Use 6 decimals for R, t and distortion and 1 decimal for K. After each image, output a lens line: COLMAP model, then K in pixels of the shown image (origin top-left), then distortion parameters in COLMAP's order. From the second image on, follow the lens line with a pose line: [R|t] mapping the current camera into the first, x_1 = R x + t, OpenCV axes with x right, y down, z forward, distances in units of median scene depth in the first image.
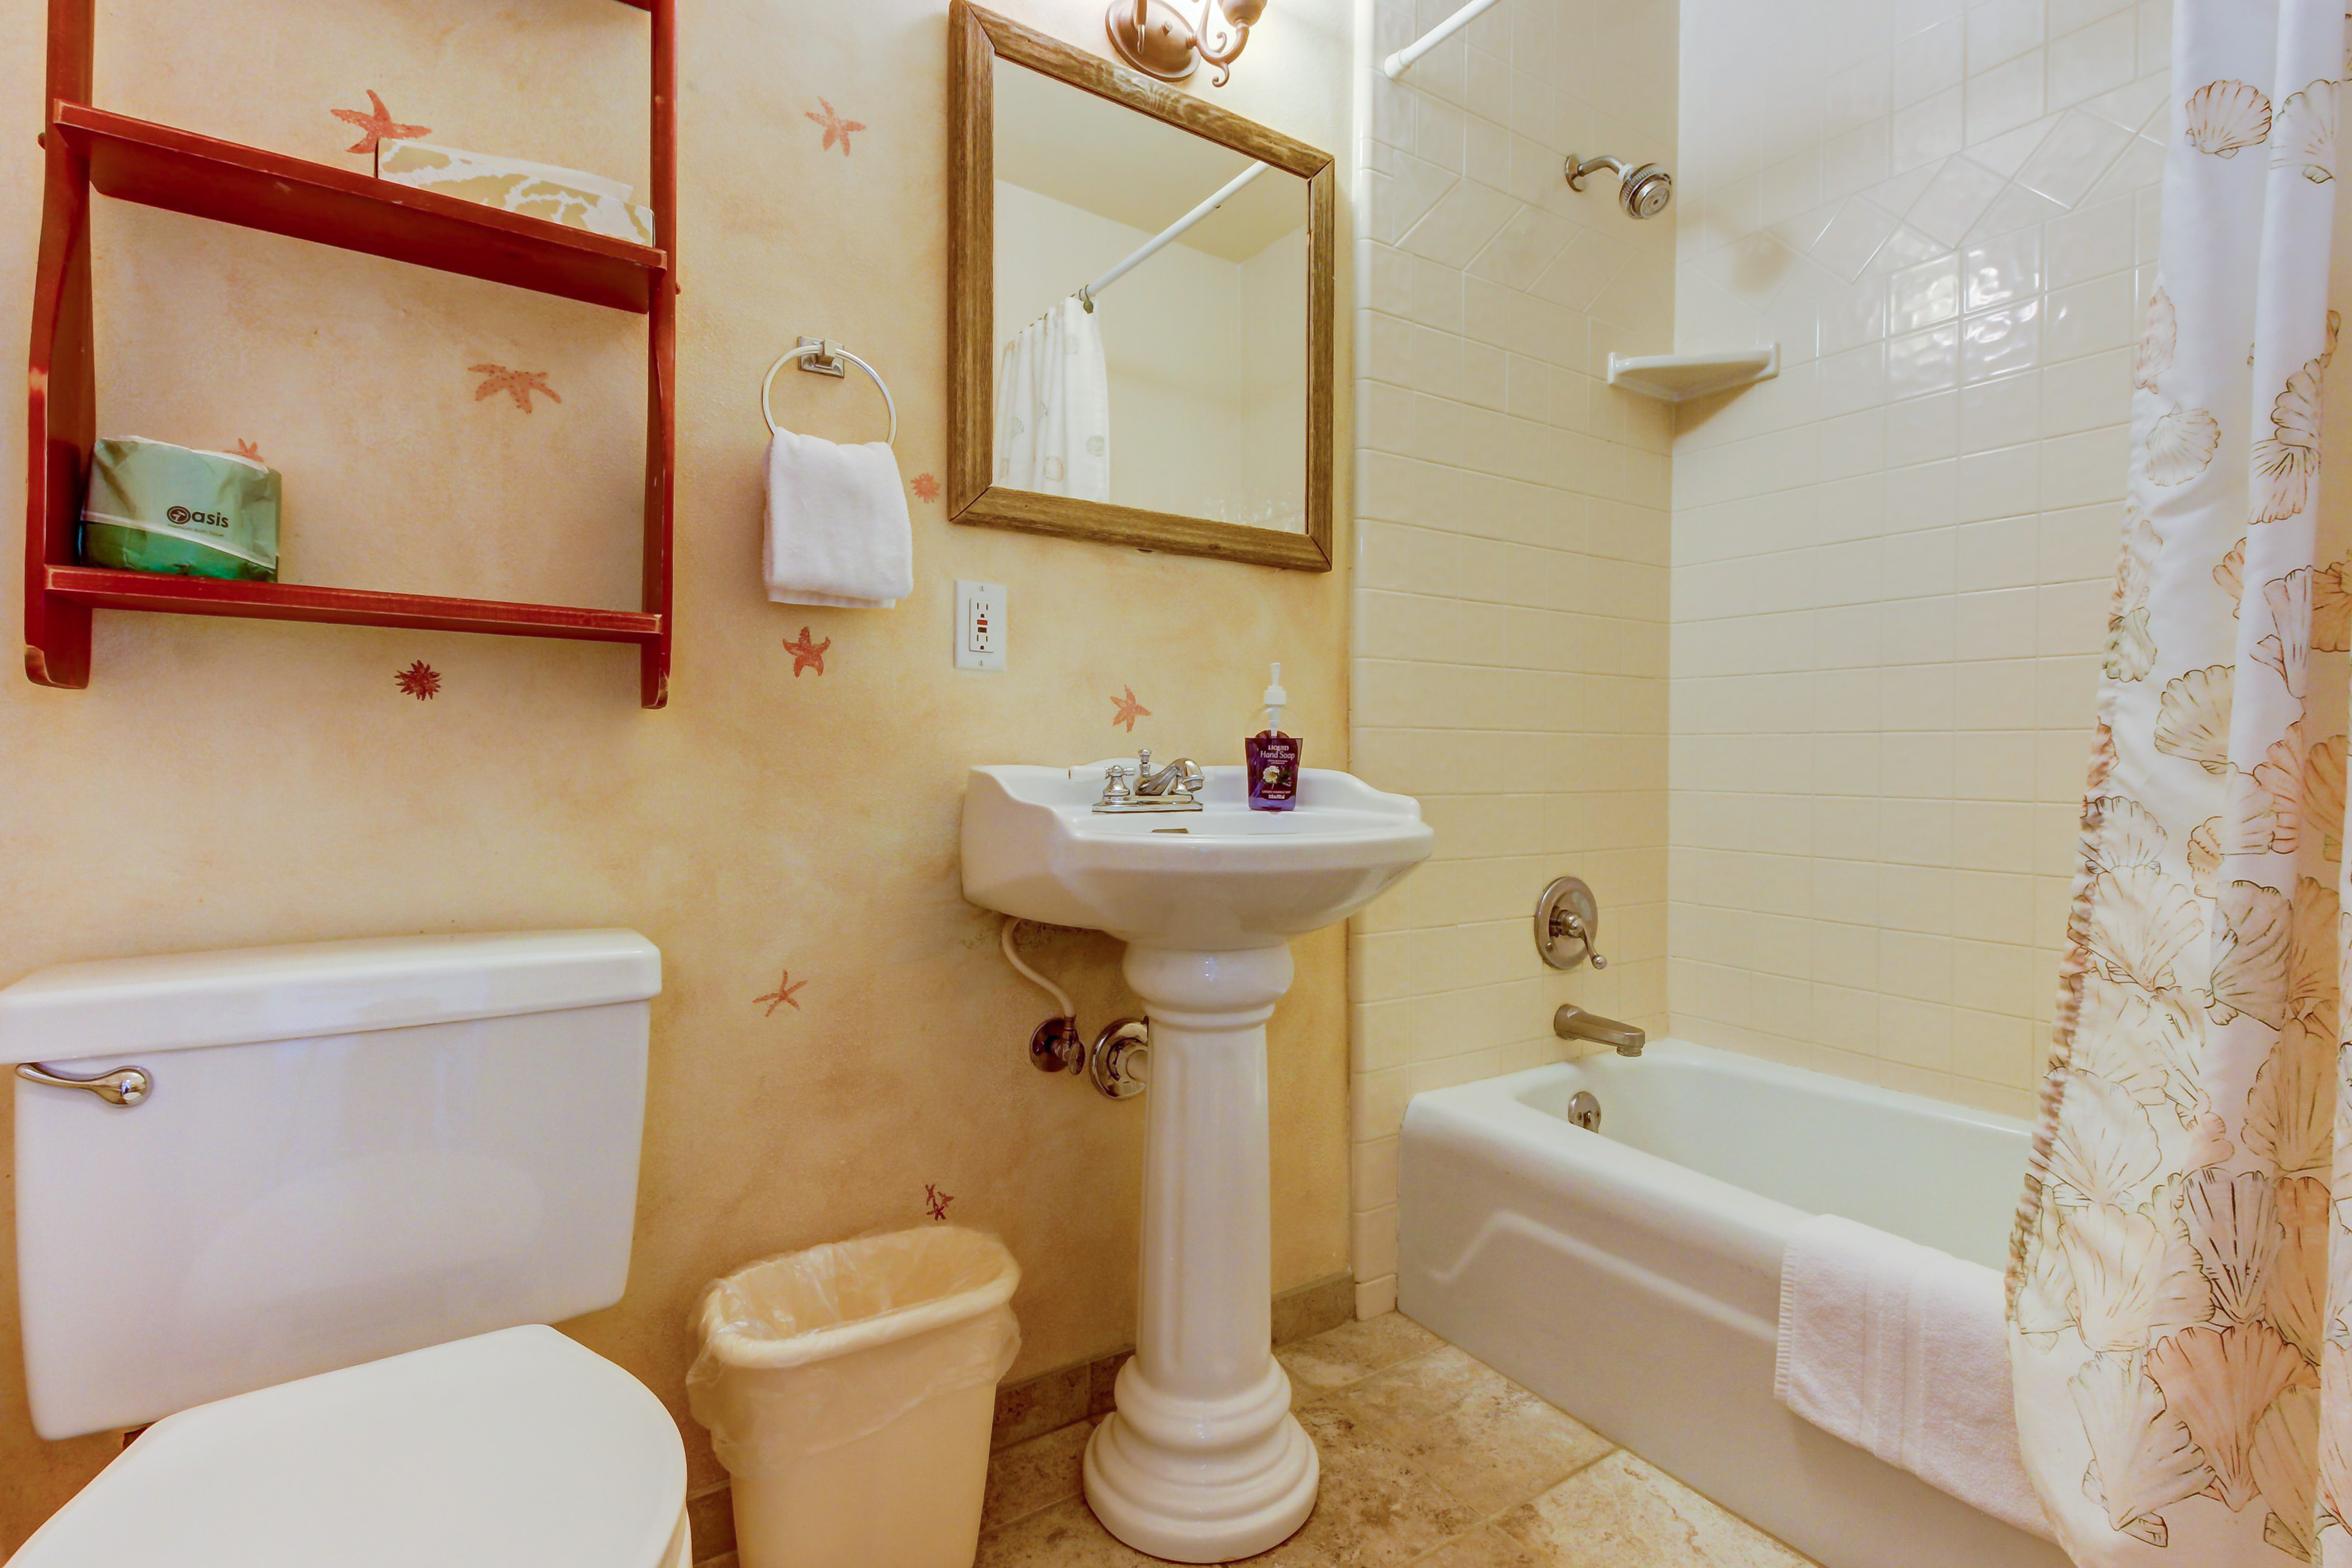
lens RADIAL K [[1103.6, 0, 1189.6], [0, 1103.6, 782.4], [0, 0, 1]] dist [0.003117, -0.002186]
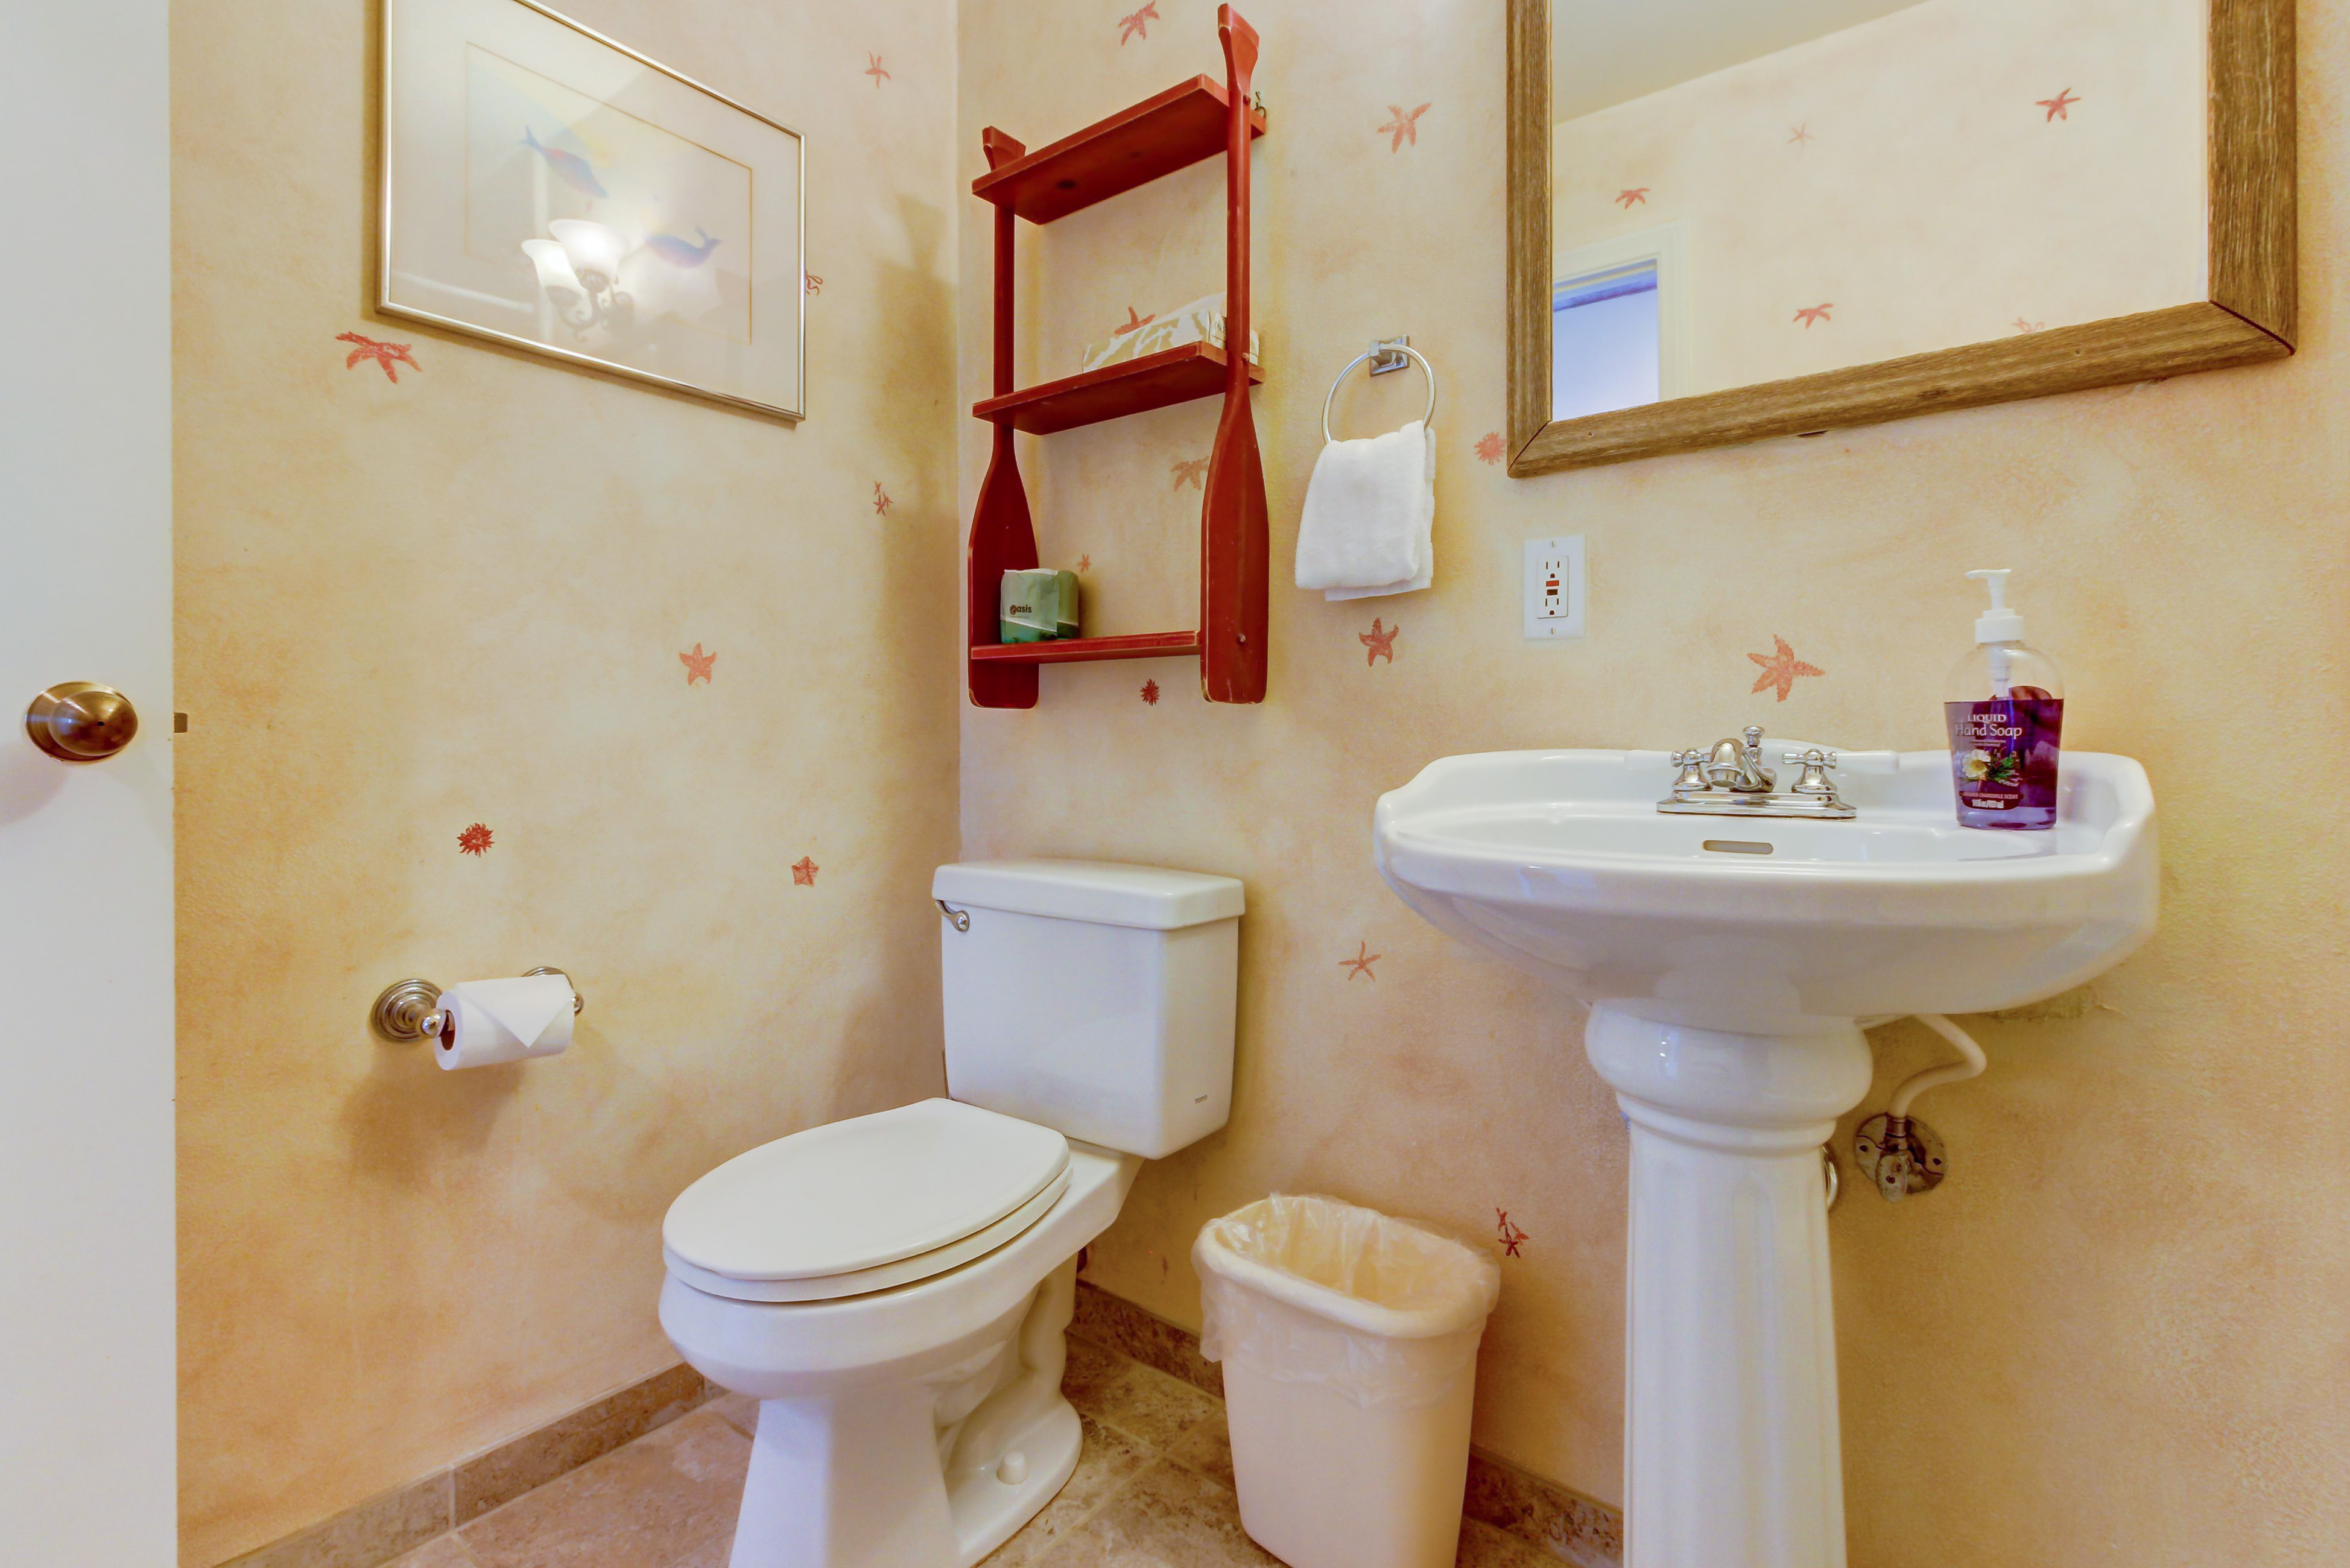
lens RADIAL K [[1102.6, 0, 1184.6], [0, 1102.6, 758.5], [0, 0, 1]] dist [0.003117, -0.002186]
pose [[0.289002, 0.006848, -0.957304, 0.557720], [-0.013520, 0.999904, 0.003071, -0.007232], [0.957233, 0.012056, 0.289067, 0.481637]]
